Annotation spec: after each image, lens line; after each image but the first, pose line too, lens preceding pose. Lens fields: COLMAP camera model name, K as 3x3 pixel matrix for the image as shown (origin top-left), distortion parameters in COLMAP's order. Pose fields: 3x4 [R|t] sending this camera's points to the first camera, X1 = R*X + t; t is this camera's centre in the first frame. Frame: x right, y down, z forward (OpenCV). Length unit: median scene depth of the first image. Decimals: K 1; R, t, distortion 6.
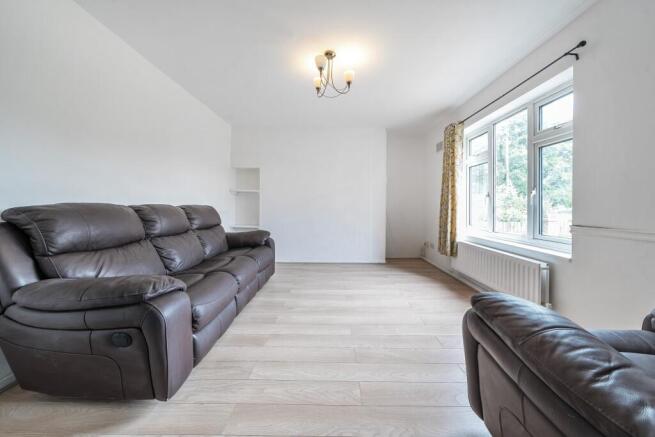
lens RADIAL K [[238.7, 0, 327.9], [0, 238.7, 204.8], [0, 0, 1]] dist [-0.000366, -0.000040]
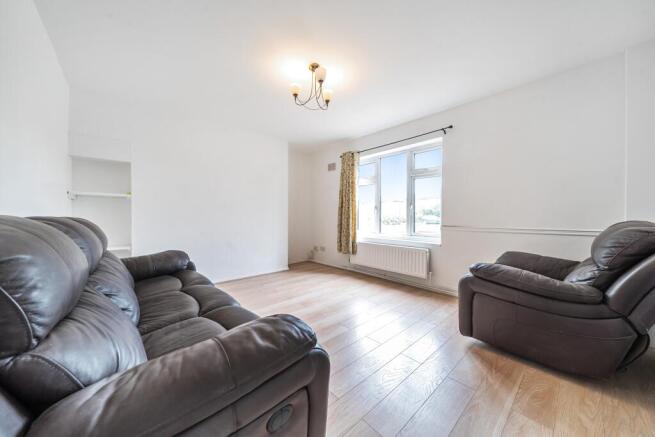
lens RADIAL K [[234.0, 0, 326.8], [0, 234.0, 216.0], [0, 0, 1]] dist [0.000380, 0.000035]
pose [[0.738662, -0.010342, 0.673997, -0.451275], [0.004094, 0.999933, 0.010857, -0.006196], [-0.674064, -0.005260, 0.738654, 0.161153]]
